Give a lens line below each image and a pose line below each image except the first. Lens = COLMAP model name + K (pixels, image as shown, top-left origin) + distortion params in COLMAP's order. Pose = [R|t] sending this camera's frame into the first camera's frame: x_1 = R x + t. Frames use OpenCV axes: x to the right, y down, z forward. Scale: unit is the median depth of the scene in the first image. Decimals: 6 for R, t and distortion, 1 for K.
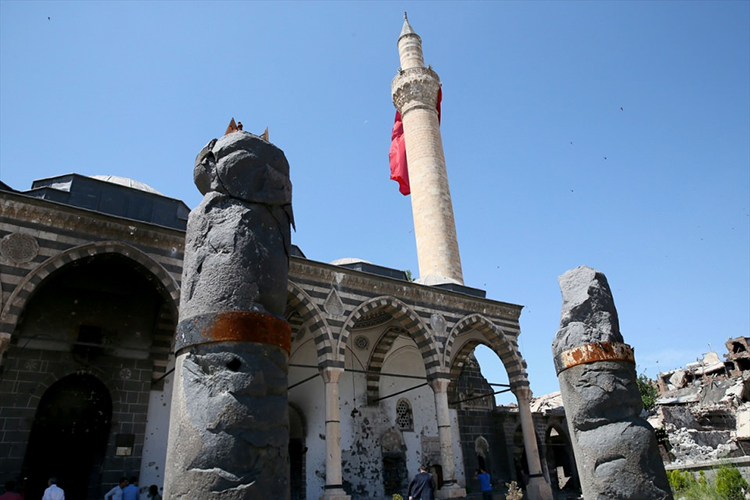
lens RADIAL K [[513.3, 0, 375.6], [0, 513.3, 252.2], [0, 0, 1]] dist [-0.108088, 0.086849]
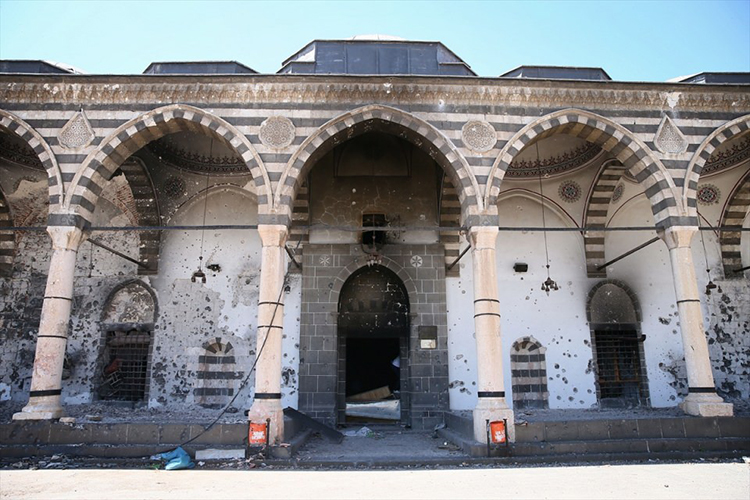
lens RADIAL K [[513.3, 0, 371.7], [0, 513.3, 250.0], [0, 0, 1]] dist [-0.108088, 0.086849]
pose [[0.839141, -0.085390, -0.537169, -0.058232], [0.197361, 0.968093, 0.154417, 0.053035], [0.506844, -0.235594, 0.829219, 0.163061]]
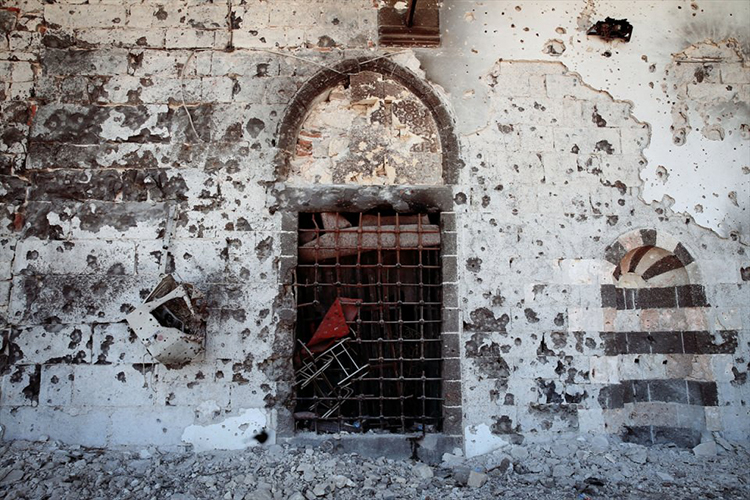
lens RADIAL K [[513.3, 0, 375.1], [0, 513.3, 249.5], [0, 0, 1]] dist [-0.108088, 0.086849]
pose [[0.855127, -0.035754, -0.517184, -0.616416], [0.188149, 0.951002, 0.245346, 0.165989], [0.483071, -0.307110, 0.819955, 0.358564]]
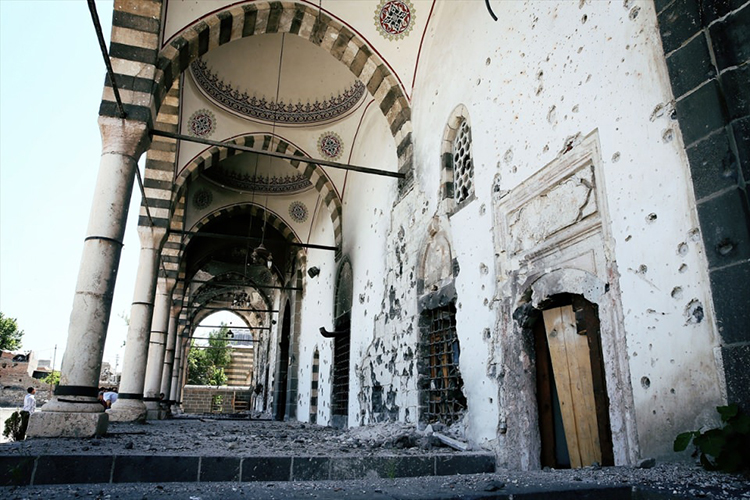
lens RADIAL K [[513.3, 0, 373.9], [0, 513.3, 251.7], [0, 0, 1]] dist [-0.108088, 0.086849]
pose [[-0.280486, -0.232698, -0.931225, 0.360557], [0.424798, 0.839893, -0.337825, 0.483655], [0.860740, -0.490338, -0.136729, 1.061068]]
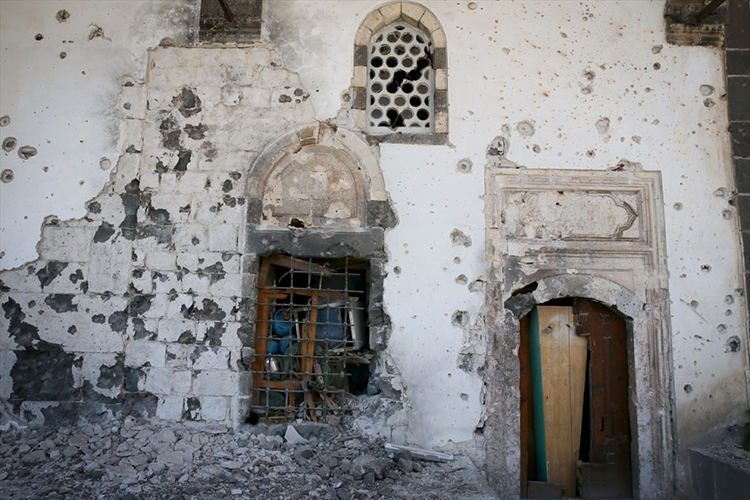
lens RADIAL K [[513.3, 0, 372.4], [0, 513.3, 250.8], [0, 0, 1]] dist [-0.108088, 0.086849]
pose [[0.825473, -0.003456, -0.564431, 0.183932], [0.184854, 0.946489, 0.264552, 0.363142], [0.533314, -0.322717, 0.781940, 0.871953]]
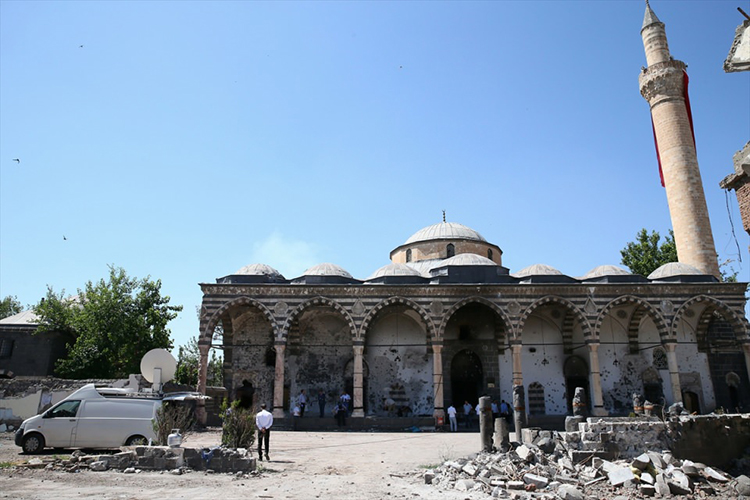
lens RADIAL K [[513.3, 0, 373.6], [0, 513.3, 252.0], [0, 0, 1]] dist [-0.108088, 0.086849]
pose [[0.811443, -0.104977, -0.574926, 0.272234], [0.209615, 0.970561, 0.118631, -0.364172], [0.545547, -0.216775, 0.809560, -0.630628]]
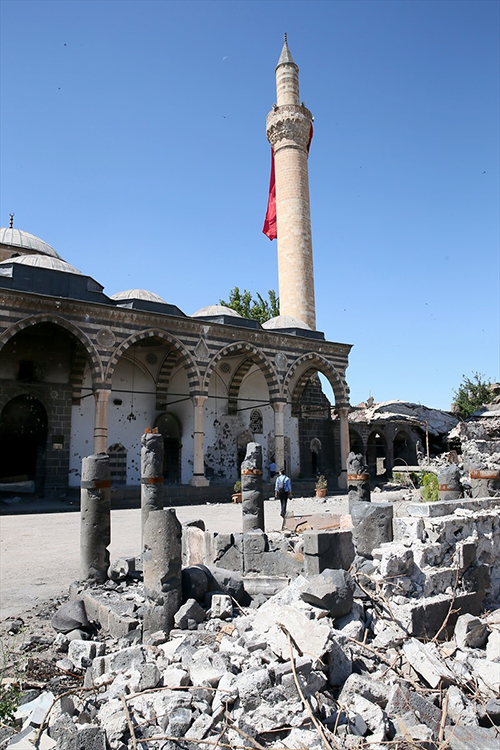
lens RADIAL K [[513.3, 0, 252.1], [0, 513.3, 378.9], [0, 0, 1]] dist [-0.108088, 0.086849]
pose [[0.999079, 0.042186, -0.007858, 0.056234], [-0.038280, 0.958940, 0.281014, -0.178282], [0.019390, -0.280454, 0.959671, -0.282263]]
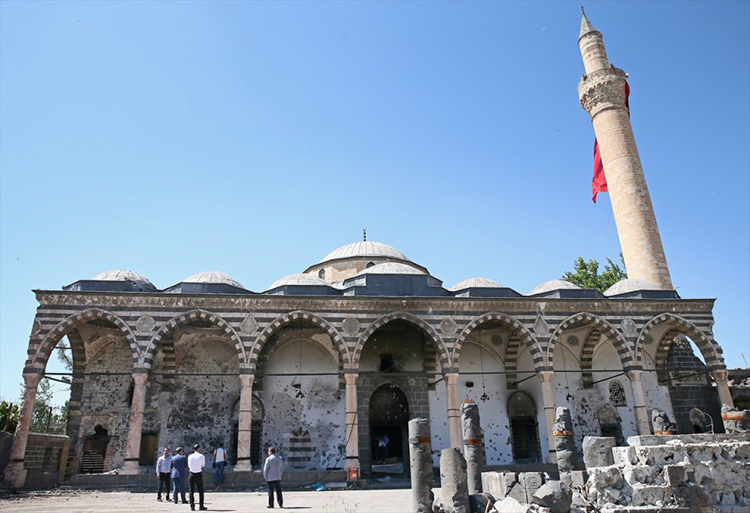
lens RADIAL K [[525.7, 0, 364.0], [0, 525.7, 259.7], [0, 0, 1]] dist [-0.104657, 0.080782]
pose [[0.880494, -0.134663, -0.454528, 0.137706], [0.179938, 0.981988, 0.057635, -0.207298], [0.438580, -0.132534, 0.888866, -0.390533]]
